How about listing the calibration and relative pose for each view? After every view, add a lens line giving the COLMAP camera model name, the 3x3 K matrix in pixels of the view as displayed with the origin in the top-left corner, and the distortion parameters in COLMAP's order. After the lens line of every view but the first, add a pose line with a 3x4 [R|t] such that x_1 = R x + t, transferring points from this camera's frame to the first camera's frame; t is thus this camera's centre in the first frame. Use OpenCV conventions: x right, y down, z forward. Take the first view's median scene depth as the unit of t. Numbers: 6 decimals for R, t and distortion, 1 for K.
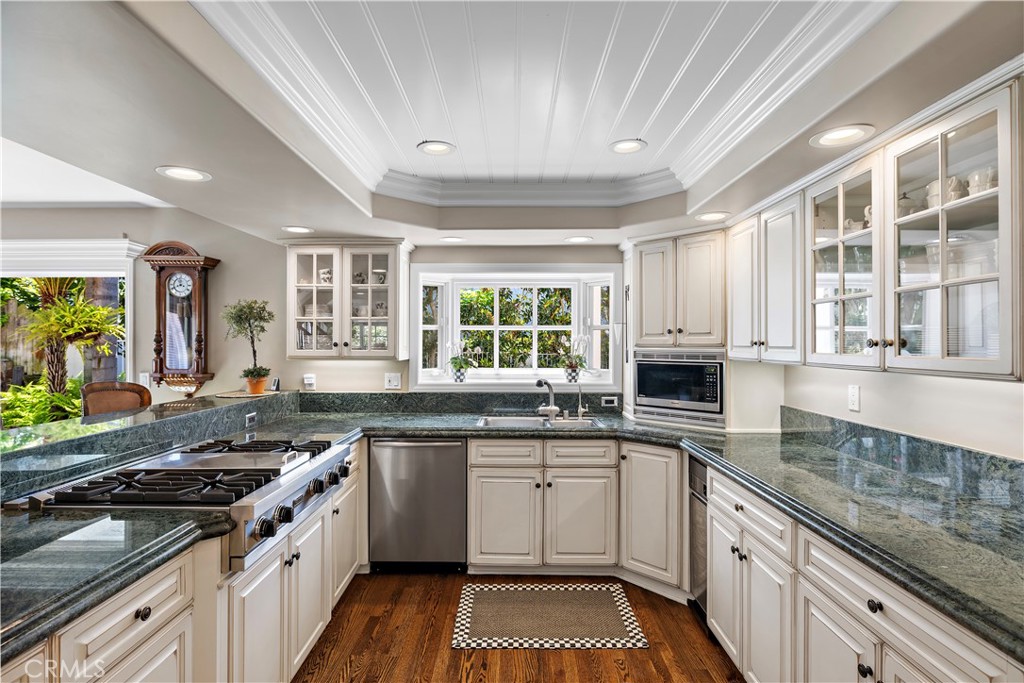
lens RADIAL K [[502.5, 0, 509.4], [0, 502.5, 340.9], [0, 0, 1]] dist [-0.006960, -0.000039]
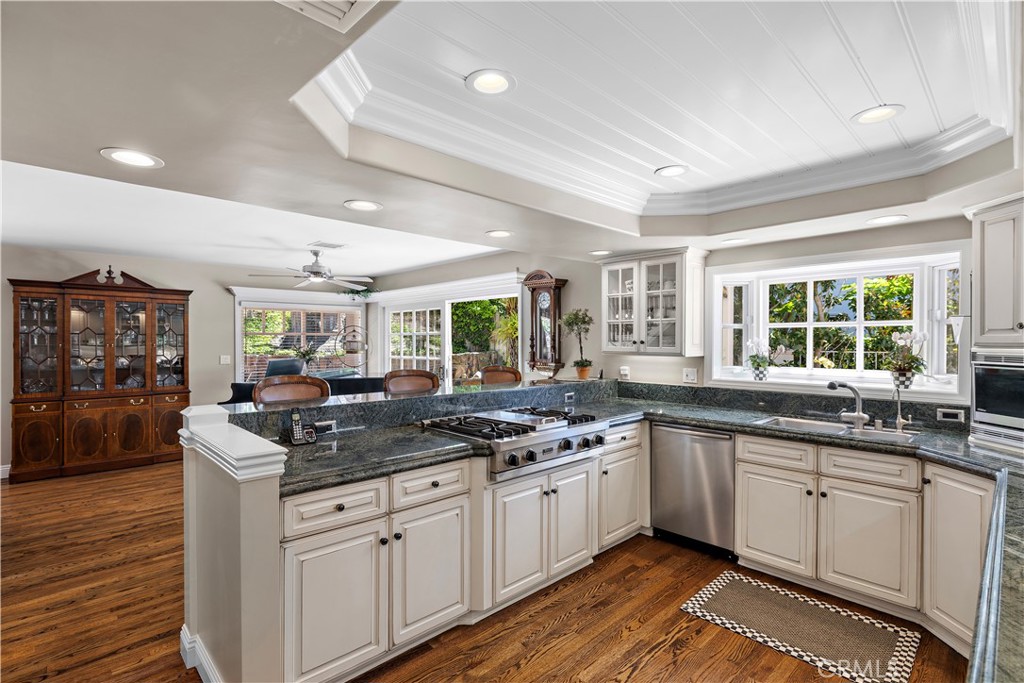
lens RADIAL K [[484.4, 0, 509.5], [0, 484.4, 343.2], [0, 0, 1]] dist [-0.014125, 0.001542]
pose [[0.695139, 0.003496, -0.718867, 0.294497], [0.003120, 0.999964, 0.007880, -0.001148], [0.718869, -0.007720, 0.695103, -0.026396]]
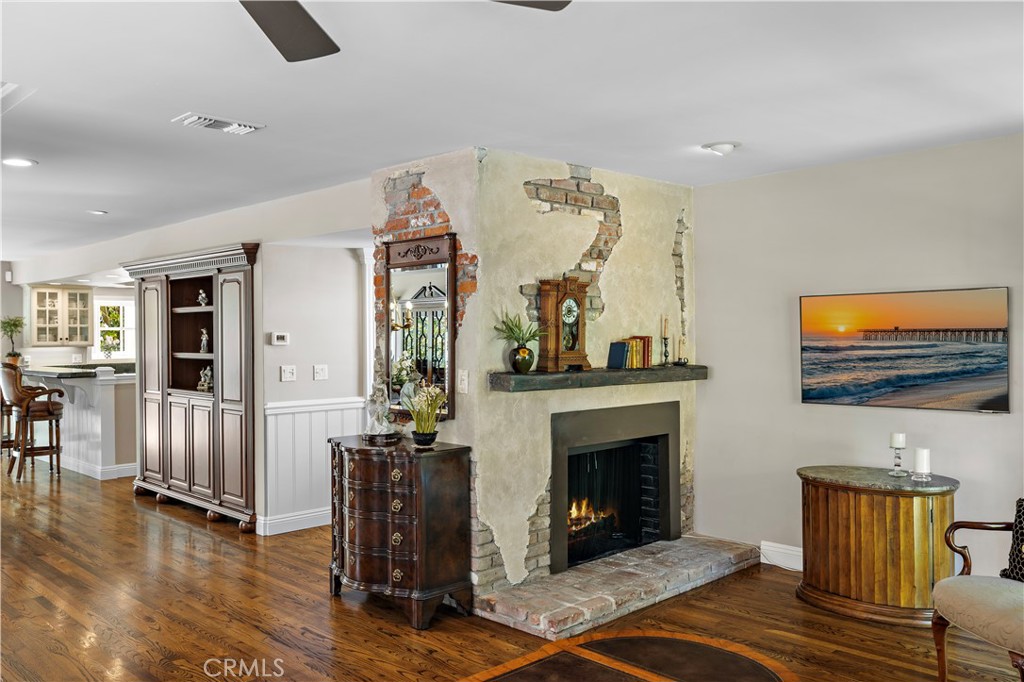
lens RADIAL K [[847.5, 0, 510.9], [0, 847.5, 339.8], [0, 0, 1]] dist [-0.005663, 0.000829]
pose [[0.709287, -0.012509, 0.704809, -1.499625], [0.008266, 0.999921, 0.009428, -0.005973], [-0.704871, -0.000861, 0.709335, -2.719127]]
